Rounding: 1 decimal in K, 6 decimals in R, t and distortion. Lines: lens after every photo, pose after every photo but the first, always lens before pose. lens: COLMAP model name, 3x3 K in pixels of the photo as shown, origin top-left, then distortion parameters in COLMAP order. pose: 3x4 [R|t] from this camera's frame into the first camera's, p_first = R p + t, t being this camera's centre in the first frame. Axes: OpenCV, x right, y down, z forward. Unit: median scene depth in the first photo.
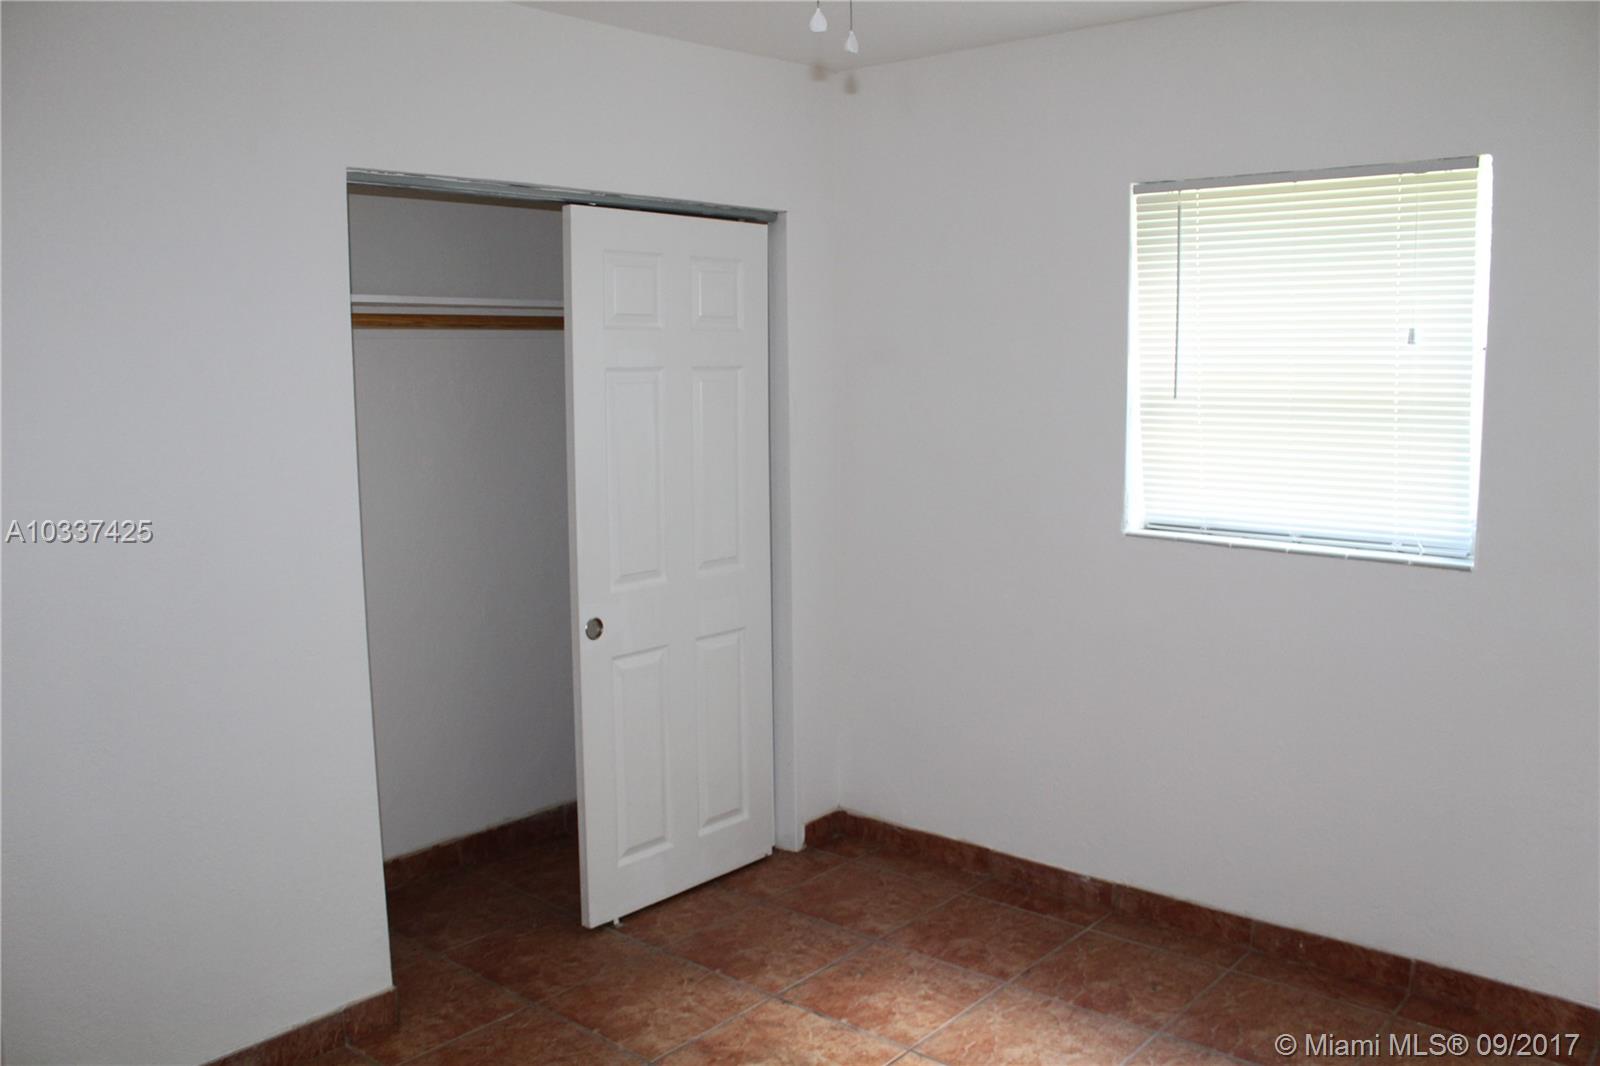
lens RADIAL K [[1330.8, 0, 805.3], [0, 1330.8, 528.5], [0, 0, 1]] dist [-0.147865, 0.115955]
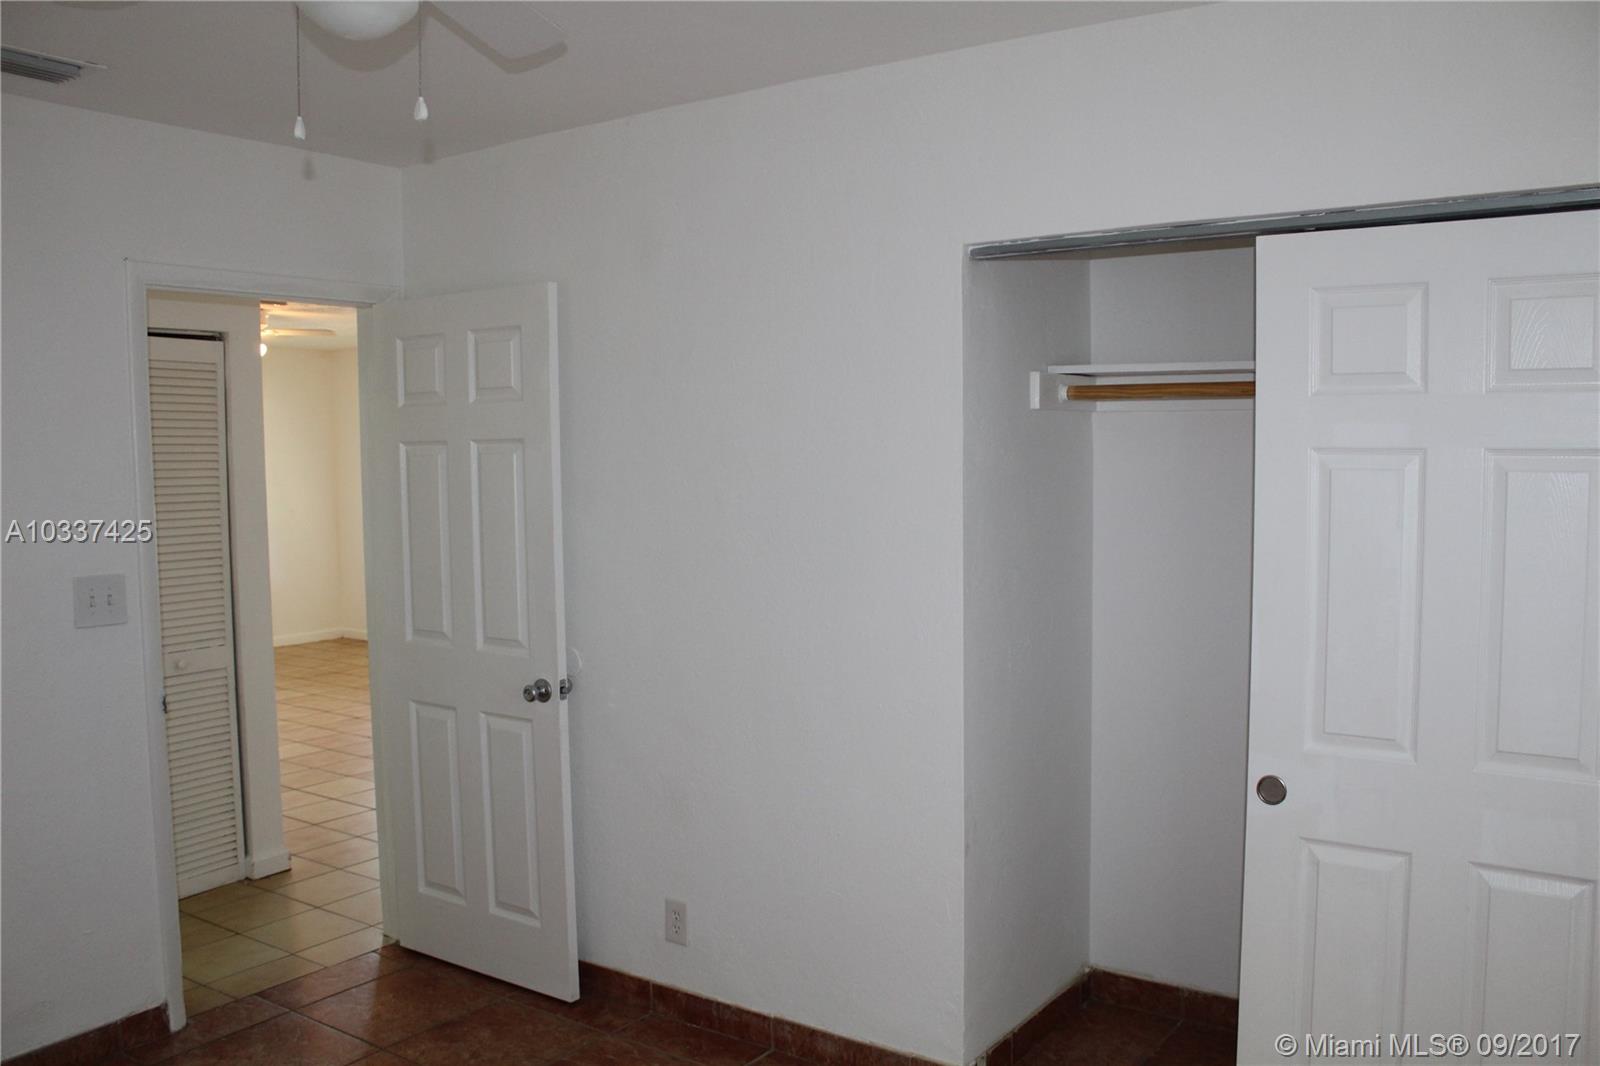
lens RADIAL K [[1330.8, 0, 802.7], [0, 1330.8, 541.3], [0, 0, 1]] dist [-0.147865, 0.115955]
pose [[0.111928, 0.082693, -0.990270, 0.557792], [-0.113741, 0.991048, 0.069903, -0.090461], [0.987186, 0.104810, 0.120331, 0.653140]]
